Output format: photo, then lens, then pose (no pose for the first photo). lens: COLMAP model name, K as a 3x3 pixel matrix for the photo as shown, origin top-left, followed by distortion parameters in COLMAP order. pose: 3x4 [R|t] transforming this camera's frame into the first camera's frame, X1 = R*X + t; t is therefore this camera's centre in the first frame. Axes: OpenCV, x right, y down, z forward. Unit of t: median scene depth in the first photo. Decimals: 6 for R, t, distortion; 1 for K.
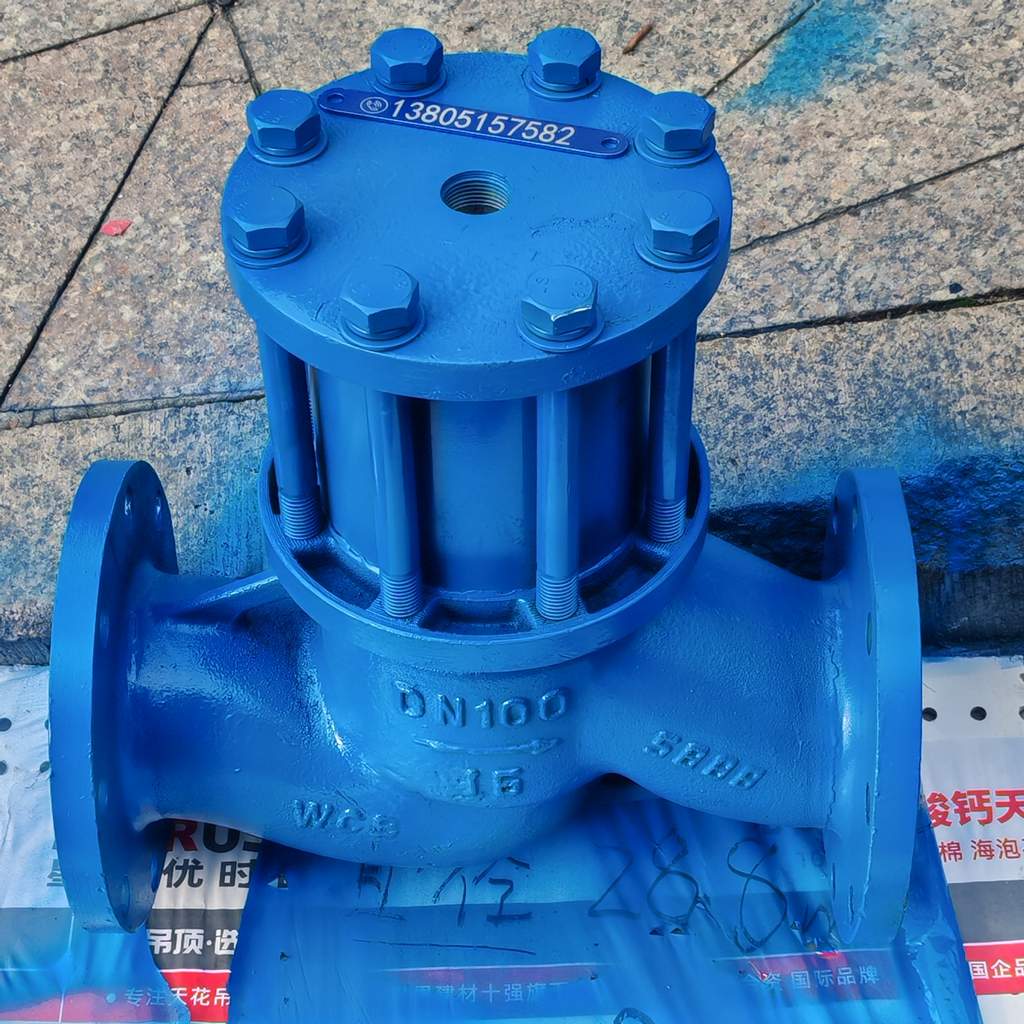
lens RADIAL K [[2350.2, 0, 540.2], [0, 2350.2, 554.8], [0, 0, 1]] dist [-0.053160, 0.000000]
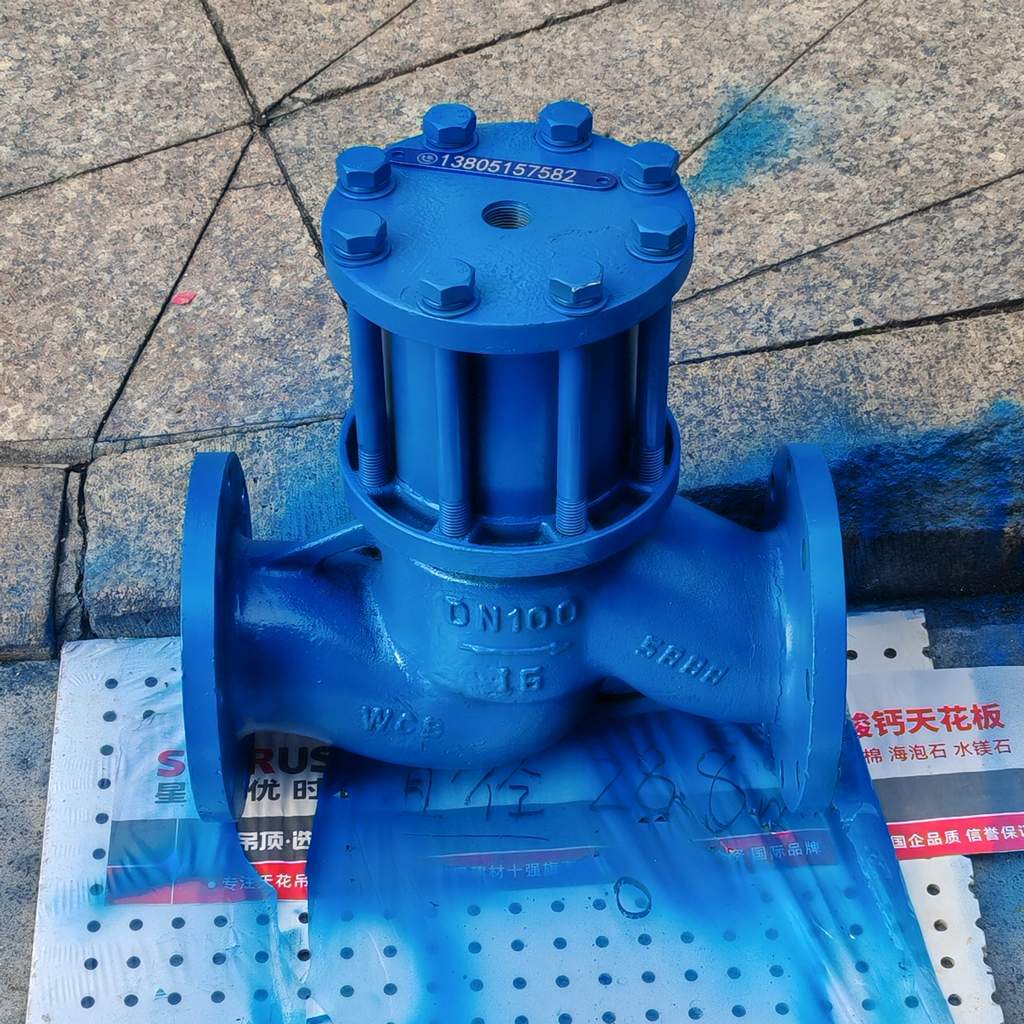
lens RADIAL K [[2350.2, 0, 546.9], [0, 2350.2, 539.9], [0, 0, 1]] dist [-0.053160, 0.000000]
pose [[0.998808, -0.025085, 0.041872, -0.049796], [0.028846, 0.995360, -0.091797, 0.120265], [-0.039375, 0.092896, 0.994897, -0.259312]]
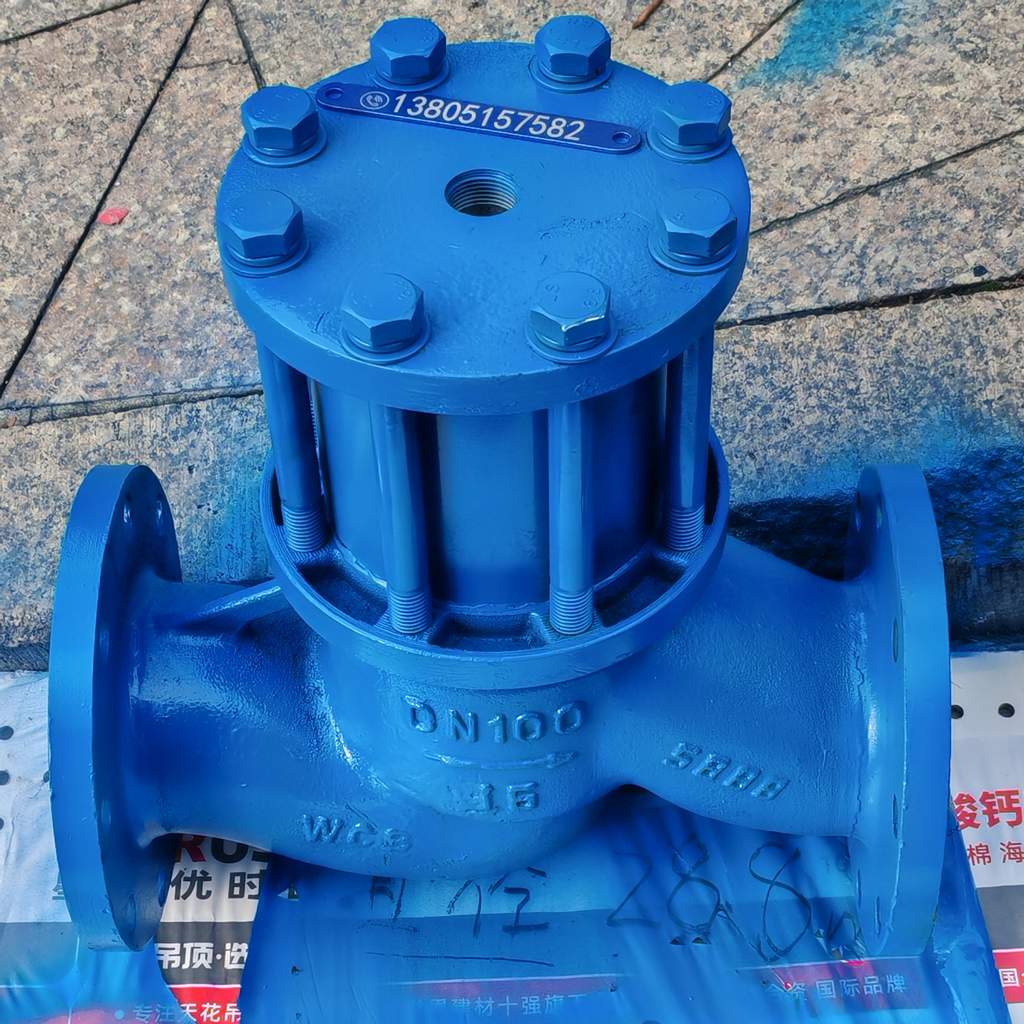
lens RADIAL K [[2350.2, 0, 526.5], [0, 2350.2, 576.8], [0, 0, 1]] dist [-0.053160, 0.000000]
pose [[0.999863, -0.011534, -0.011856, 0.000247], [0.011888, 0.999472, 0.030253, -0.019861], [0.011500, -0.030390, 0.999472, 0.029680]]
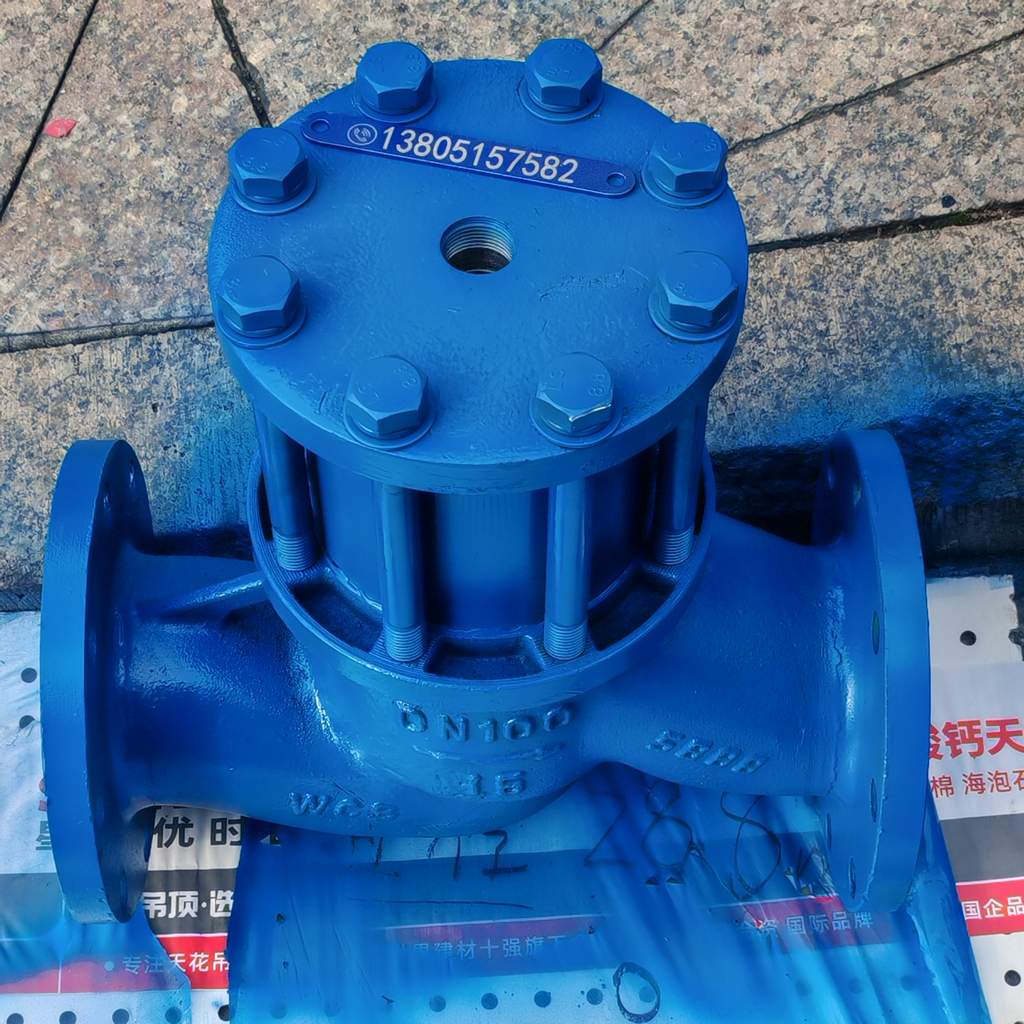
lens RADIAL K [[2350.2, 0, 546.6], [0, 2350.2, 558.4], [0, 0, 1]] dist [-0.053160, 0.000000]
pose [[0.998897, -0.026736, 0.038613, -0.029445], [0.019685, 0.984789, 0.172637, -0.143758], [-0.042641, -0.171686, 0.984228, 0.037195]]
